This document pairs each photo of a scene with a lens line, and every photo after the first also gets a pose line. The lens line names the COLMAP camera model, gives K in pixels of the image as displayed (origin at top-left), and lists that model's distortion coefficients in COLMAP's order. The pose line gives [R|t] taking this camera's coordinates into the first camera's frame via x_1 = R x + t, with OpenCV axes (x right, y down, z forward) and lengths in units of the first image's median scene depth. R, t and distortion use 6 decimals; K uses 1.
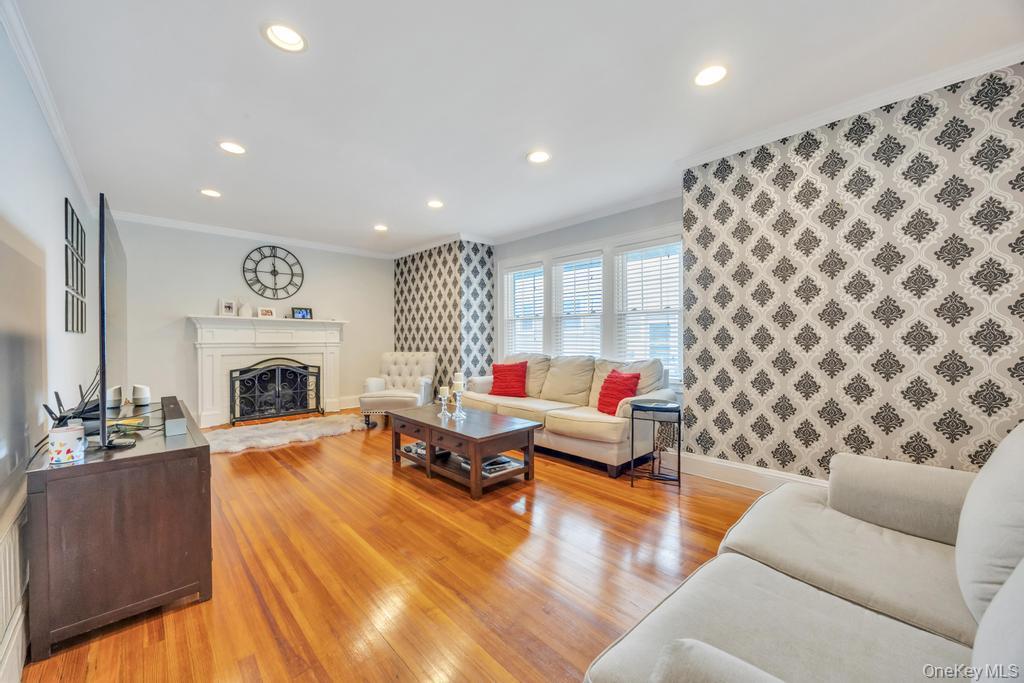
lens RADIAL K [[391.5, 0, 513.4], [0, 391.5, 343.5], [0, 0, 1]] dist [0.000773, 0.000138]
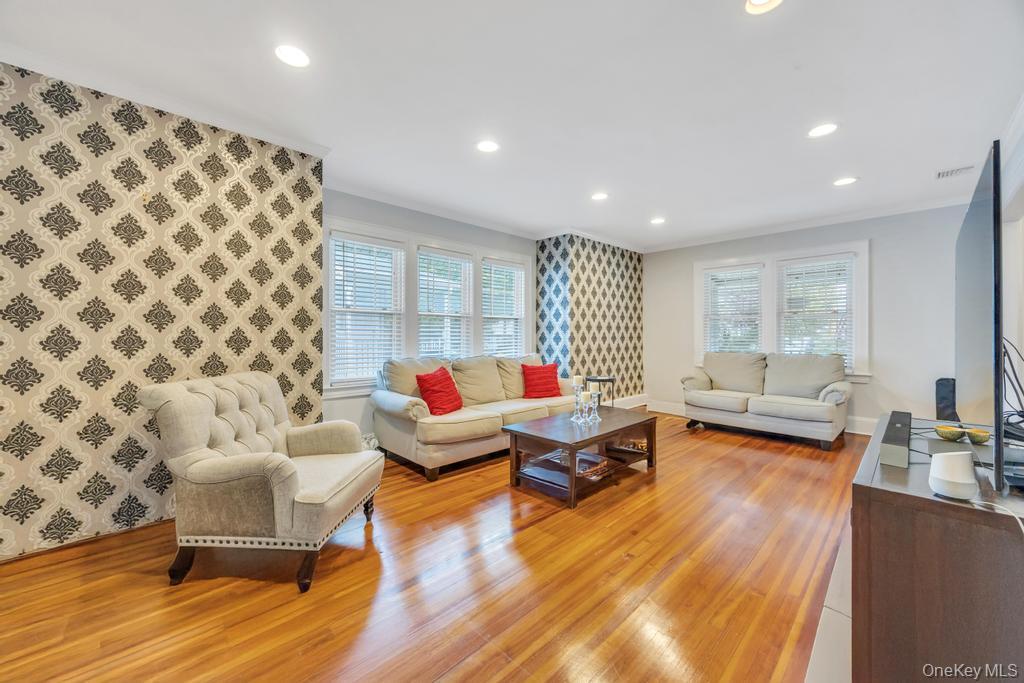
lens RADIAL K [[419.7, 0, 512.0], [0, 419.7, 341.5], [0, 0, 1]] dist [0.000591, -0.000027]
pose [[-0.053678, -0.004568, 0.998548, -0.334960], [0.022577, 0.999728, 0.005787, -0.003931], [-0.998303, 0.022854, -0.053561, 0.352424]]
